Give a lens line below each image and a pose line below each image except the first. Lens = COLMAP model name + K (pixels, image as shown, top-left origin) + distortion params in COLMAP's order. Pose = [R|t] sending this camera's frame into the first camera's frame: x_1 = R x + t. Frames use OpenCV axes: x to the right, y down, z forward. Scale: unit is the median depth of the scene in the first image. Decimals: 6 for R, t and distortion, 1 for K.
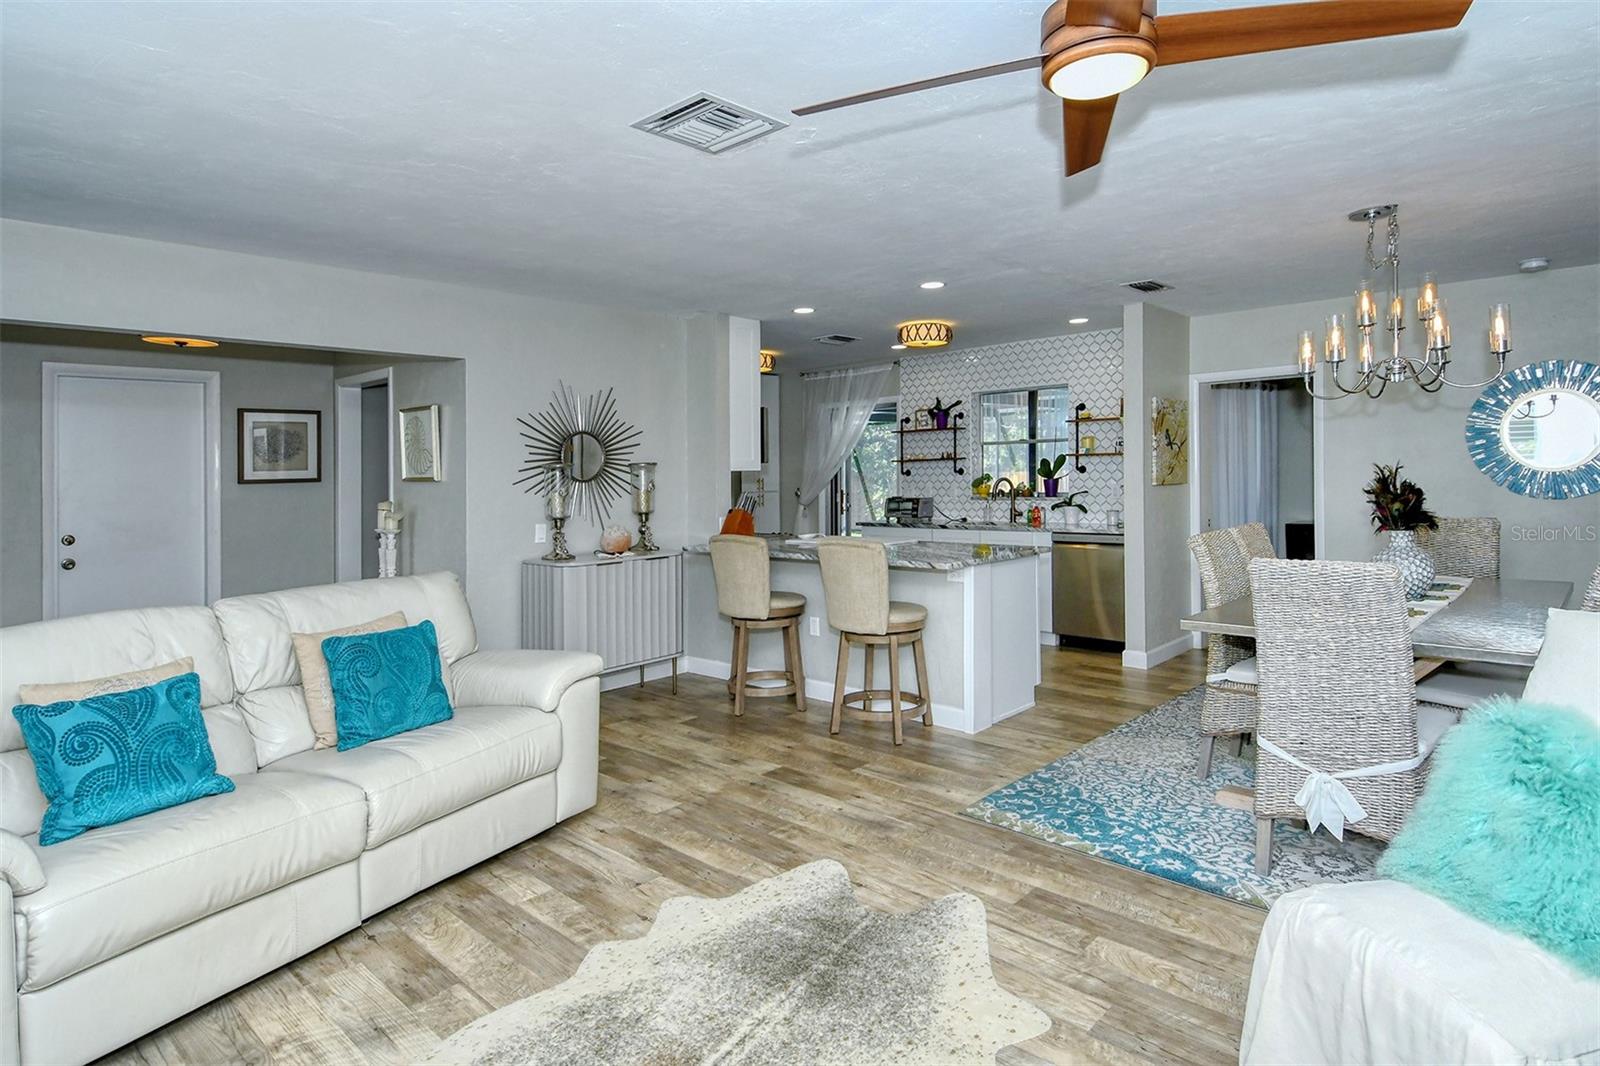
lens RADIAL K [[844.9, 0, 761.9], [0, 844.9, 526.3], [0, 0, 1]] dist [0.029900, -0.020597]
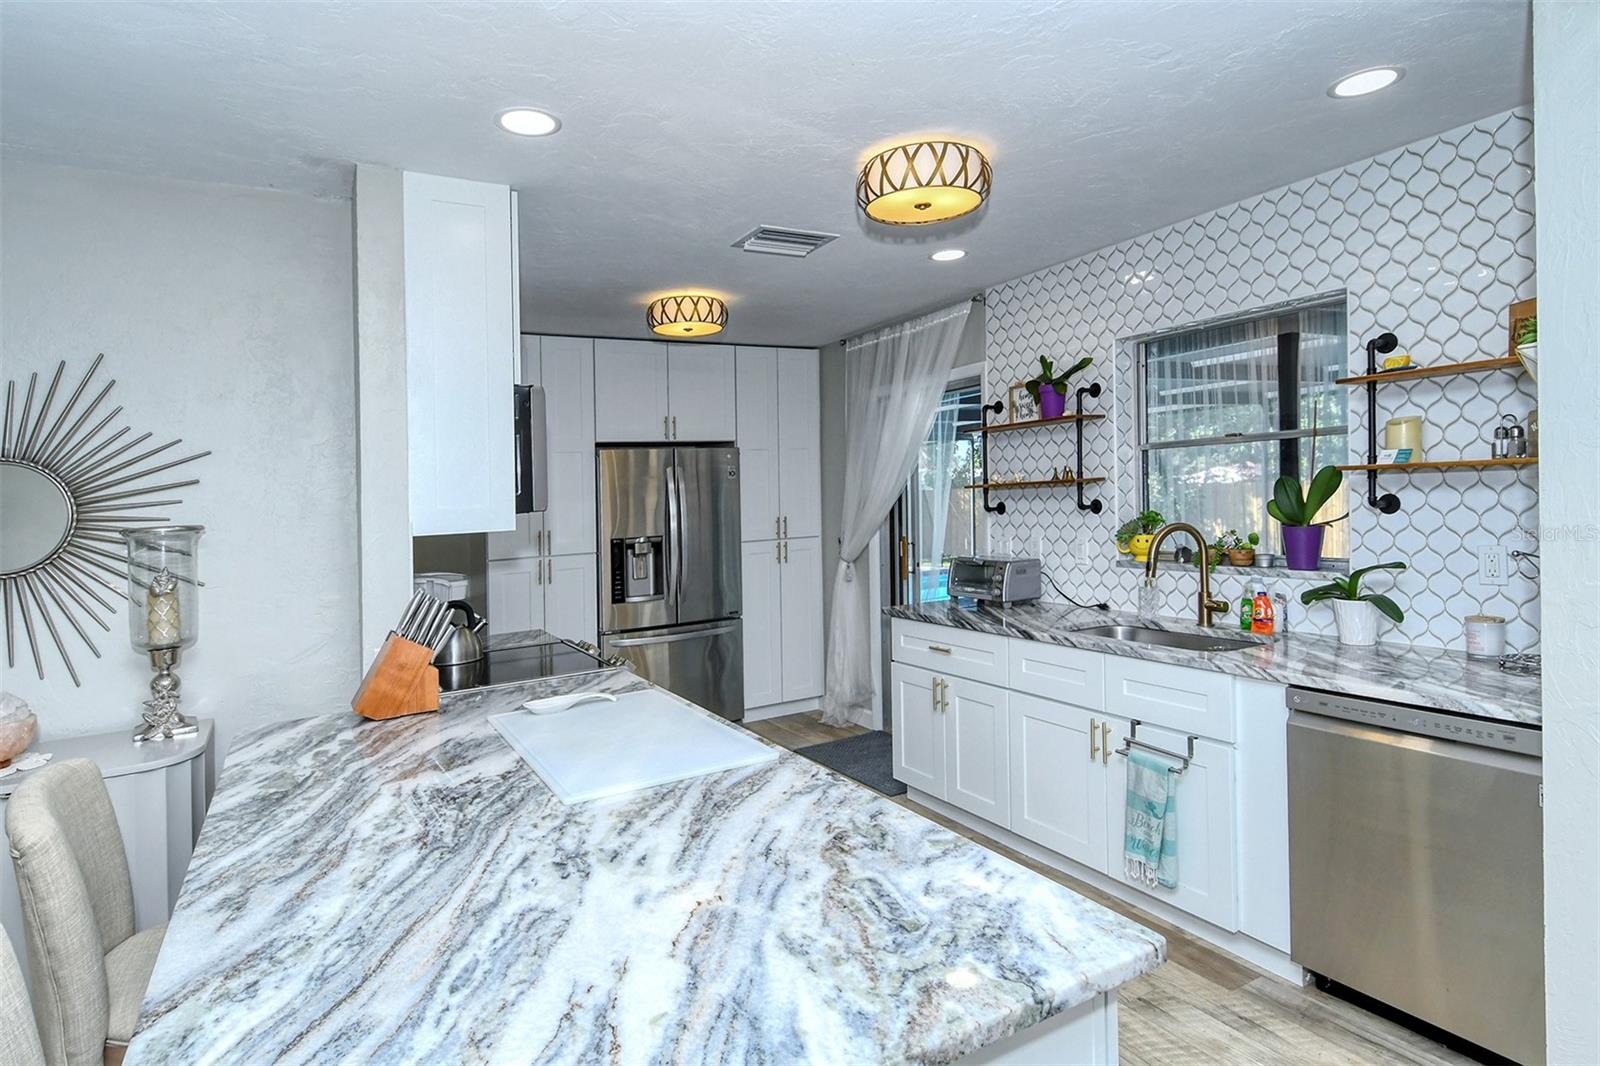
lens RADIAL K [[844.9, 0, 759.9], [0, 844.9, 529.5], [0, 0, 1]] dist [0.029900, -0.020597]
pose [[0.954443, -0.011219, -0.298182, 0.386169], [0.008579, 0.999912, -0.010161, -0.095264], [0.298270, 0.007140, 0.954455, 0.953621]]
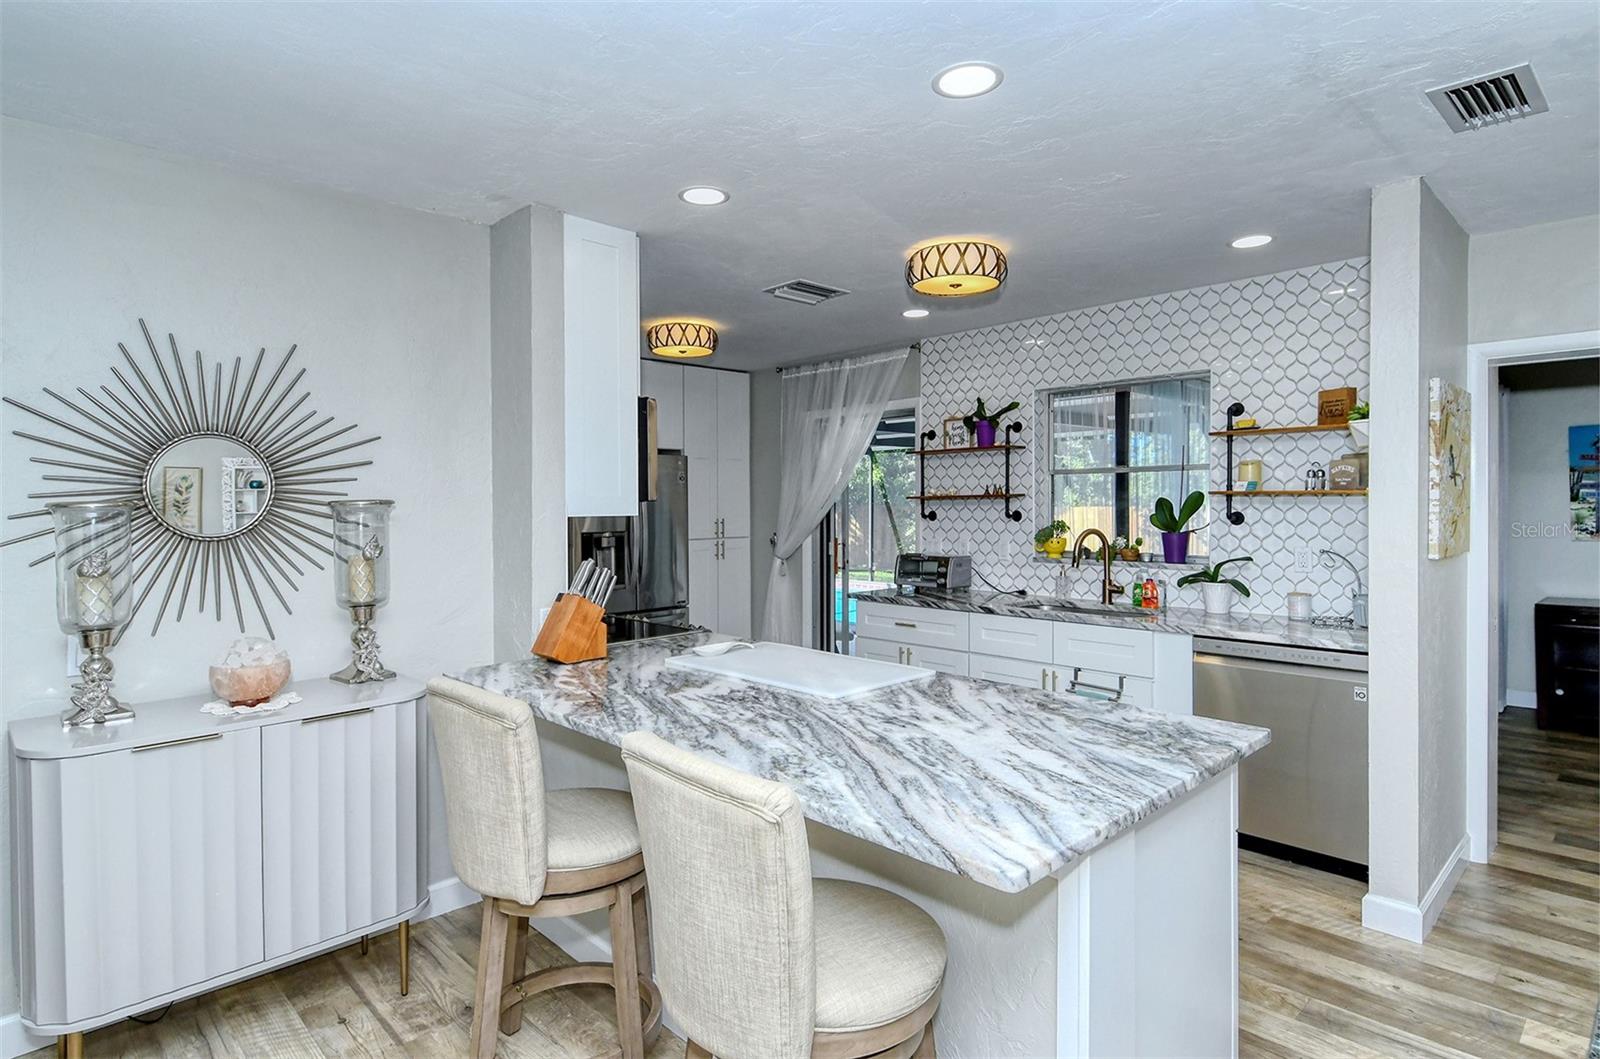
lens RADIAL K [[842.2, 0, 755.3], [0, 842.2, 515.3], [0, 0, 1]] dist [0.026974, -0.016795]
pose [[0.998394, 0.014166, -0.054856, 0.152255], [-0.016604, 0.998882, -0.044252, -0.067935], [0.054168, 0.045091, 0.997513, 0.729002]]
